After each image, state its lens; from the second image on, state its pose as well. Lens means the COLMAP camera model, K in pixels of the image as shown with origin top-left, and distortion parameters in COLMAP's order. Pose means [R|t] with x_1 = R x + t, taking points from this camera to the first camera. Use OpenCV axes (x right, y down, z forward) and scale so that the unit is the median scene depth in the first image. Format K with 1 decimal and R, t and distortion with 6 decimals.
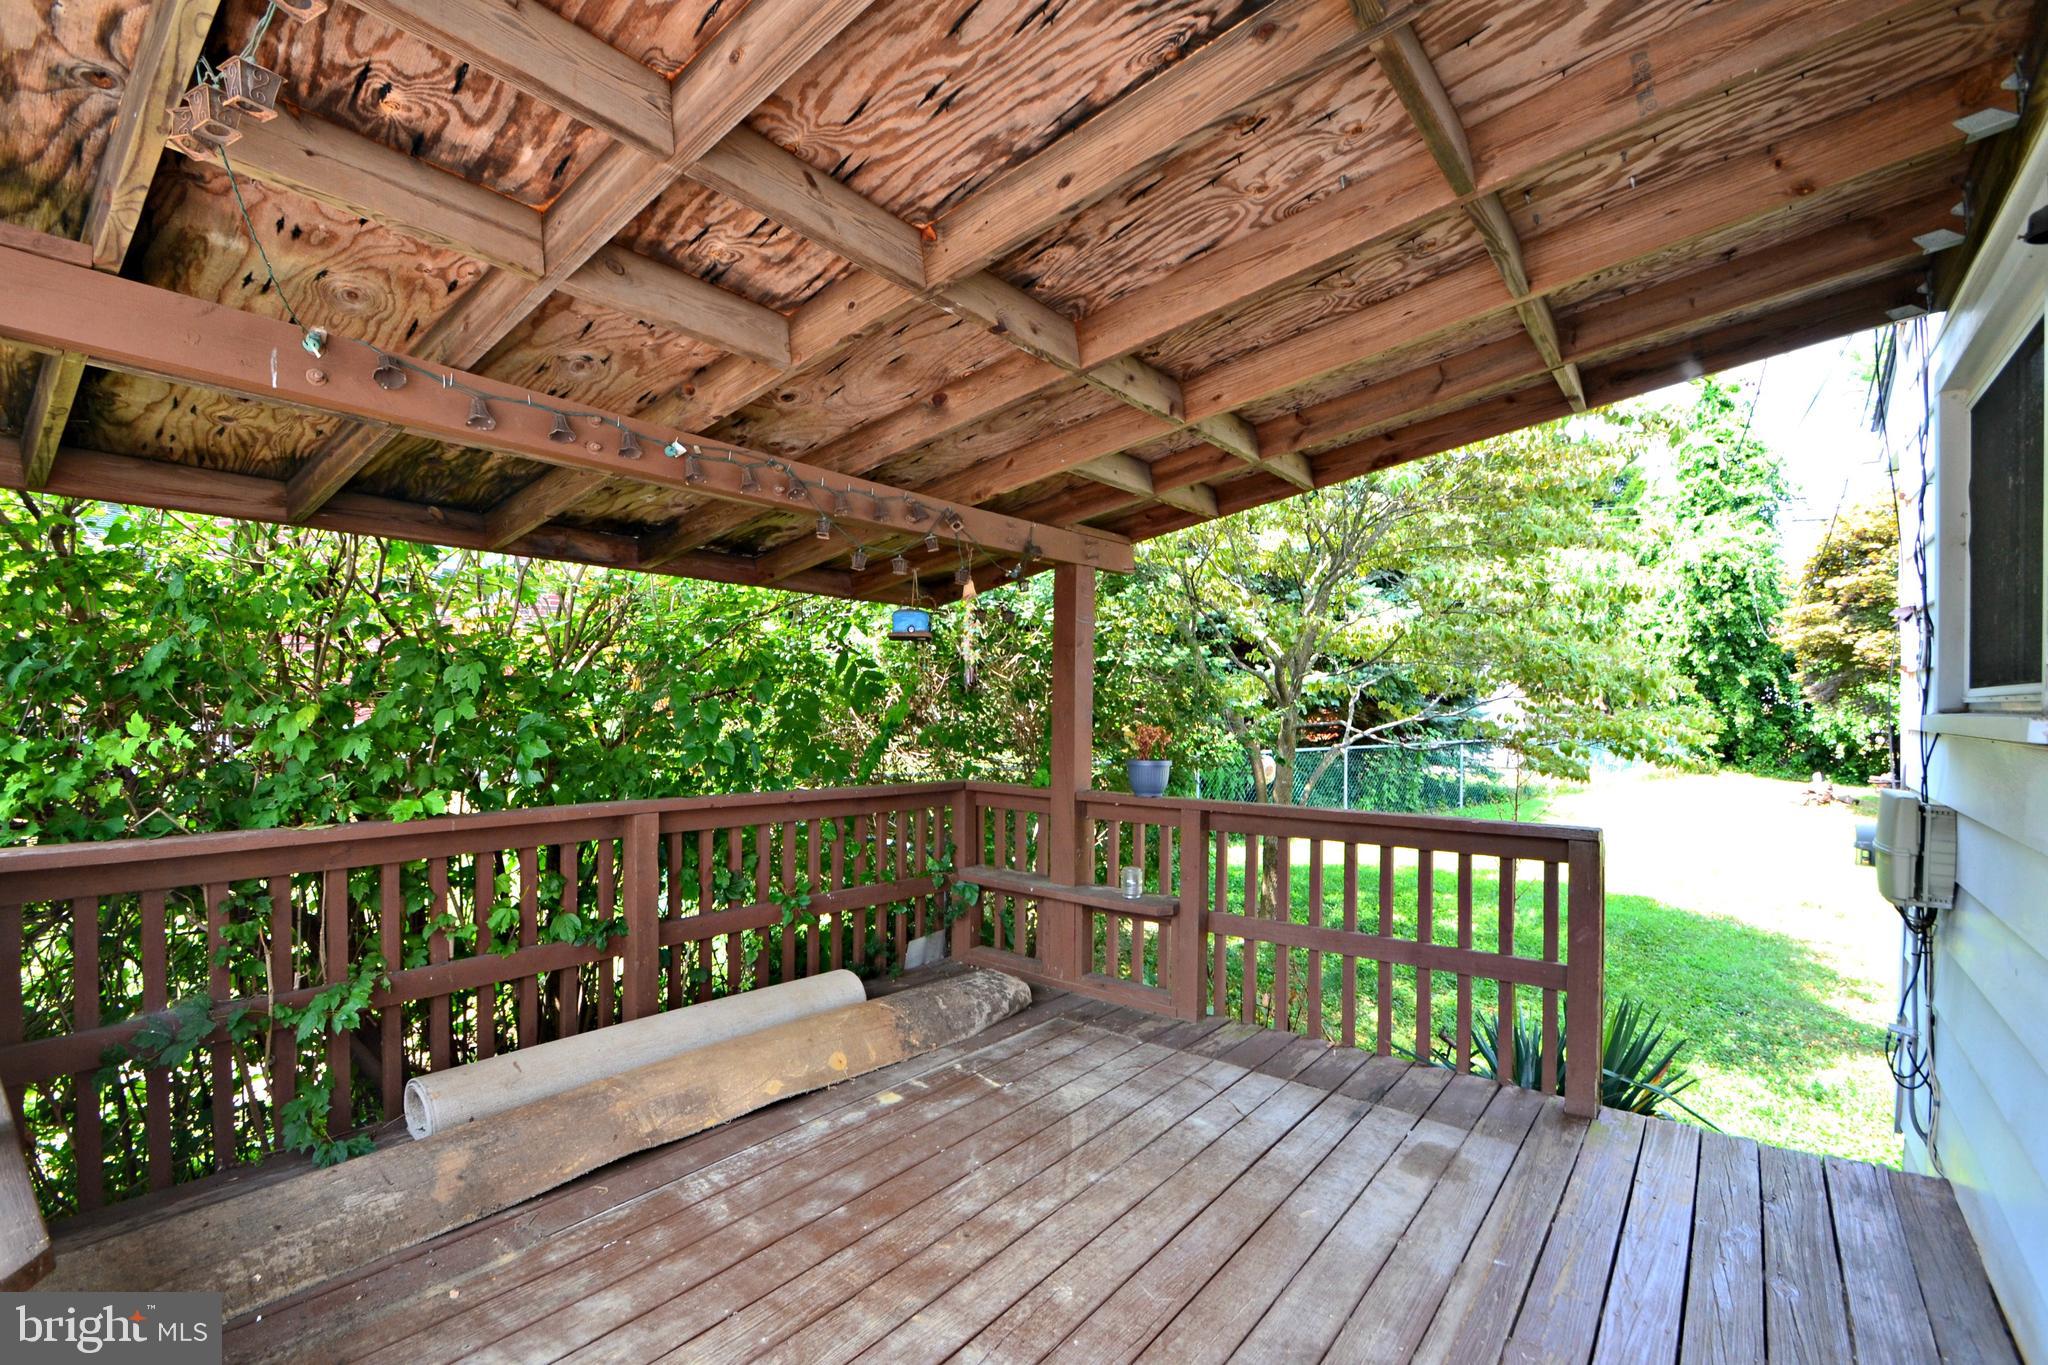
lens RADIAL K [[912.7, 0, 1014.7], [0, 912.7, 701.1], [0, 0, 1]] dist [-0.014731, -0.001268]
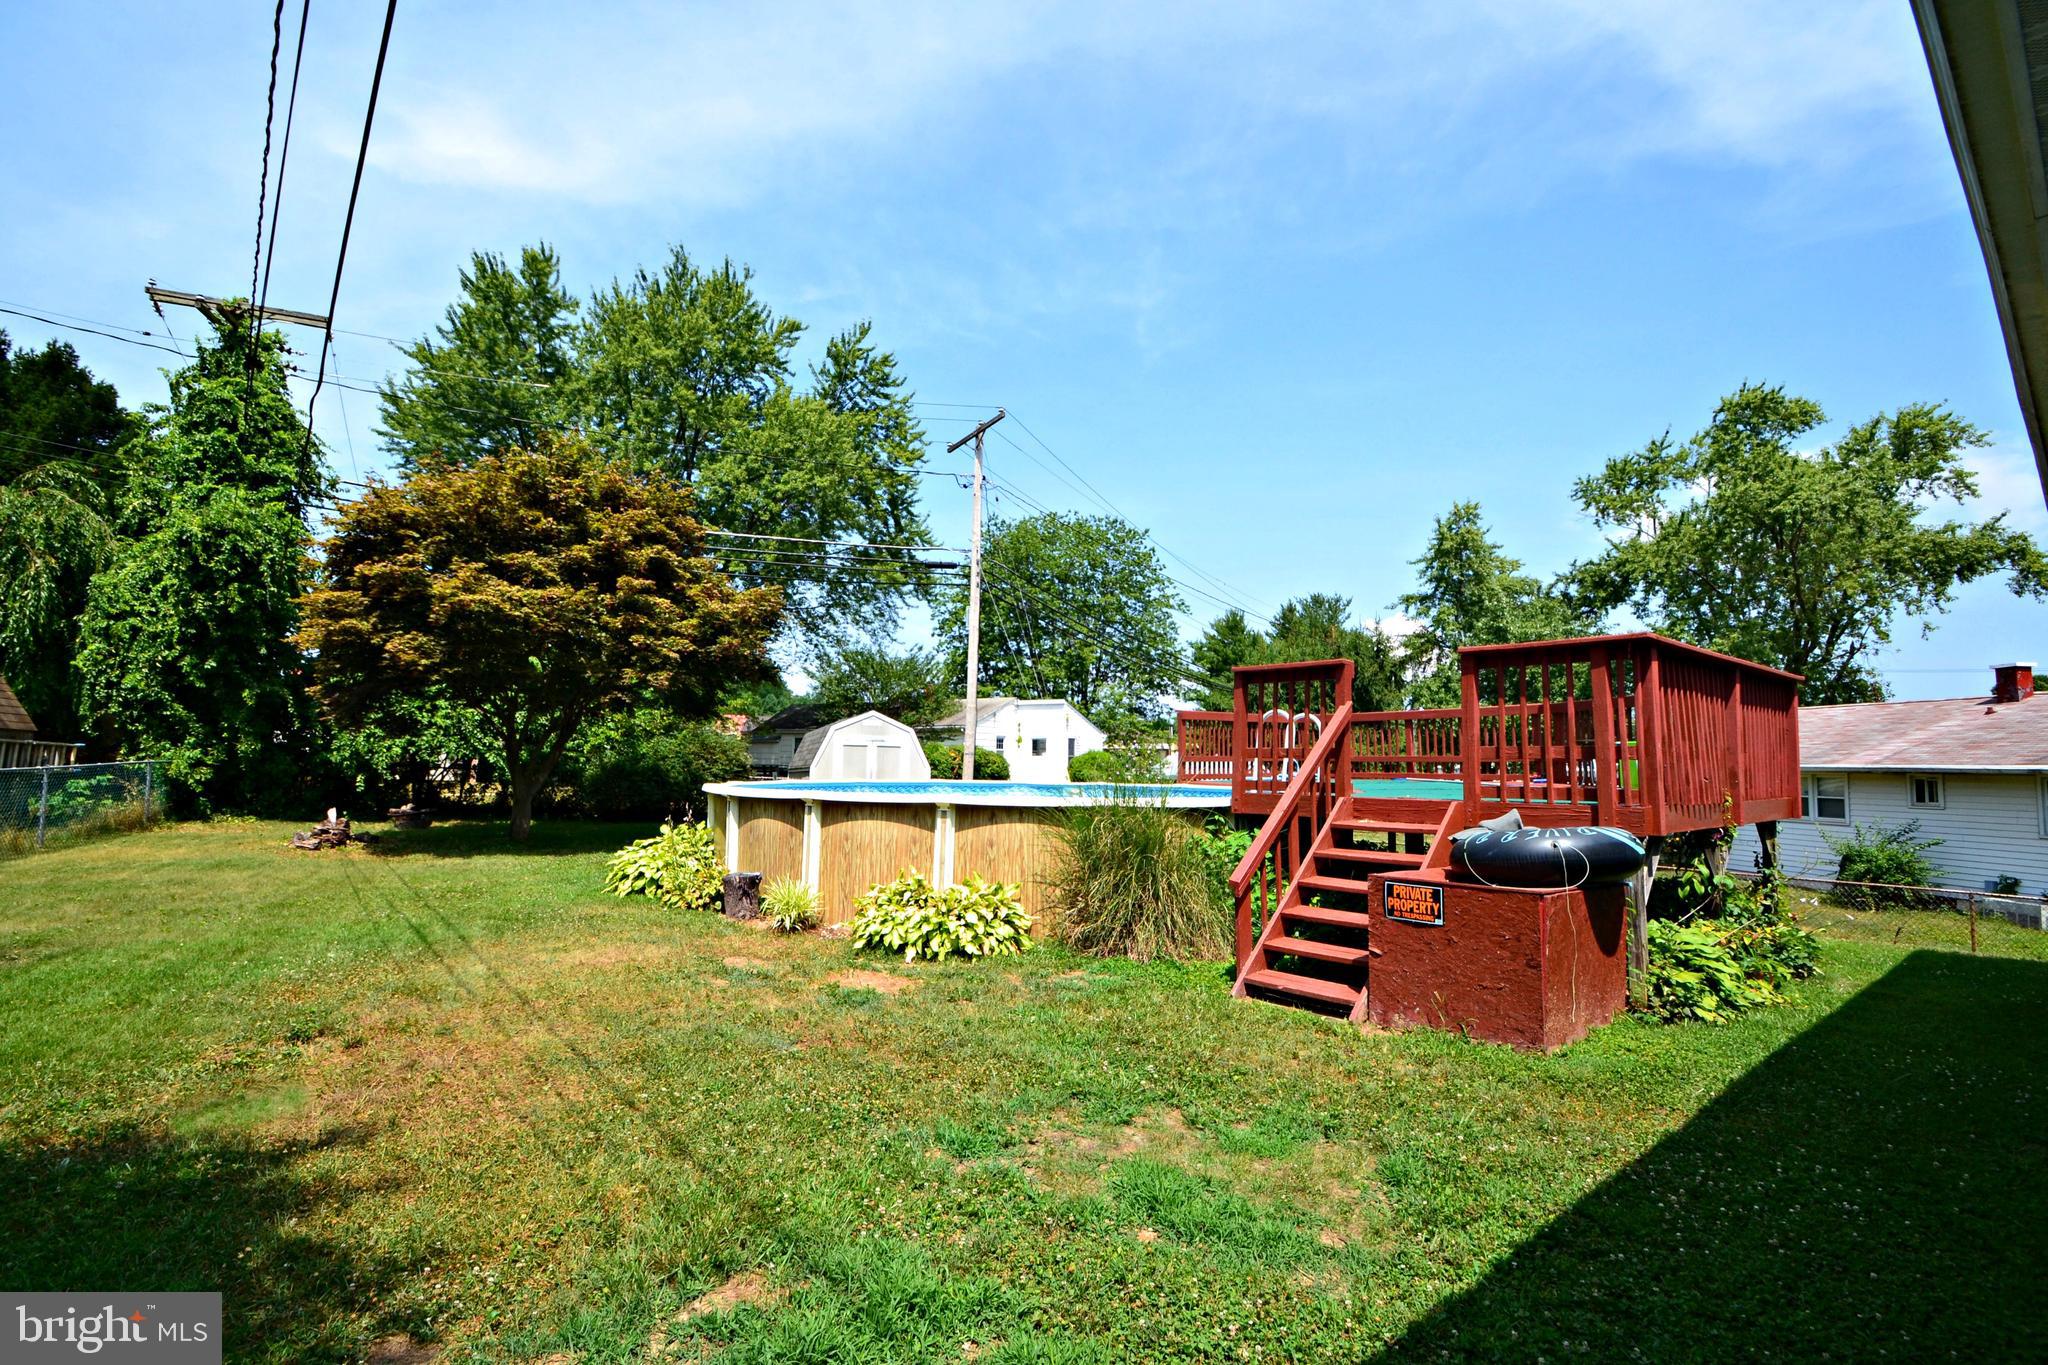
lens RADIAL K [[912.7, 0, 1019.1], [0, 912.7, 701.0], [0, 0, 1]] dist [-0.014731, -0.001268]
pose [[0.197999, 0.057198, 0.978532, 0.176047], [-0.010904, 0.998363, -0.056151, 0.017279], [-0.980142, 0.000448, 0.198298, 0.194695]]
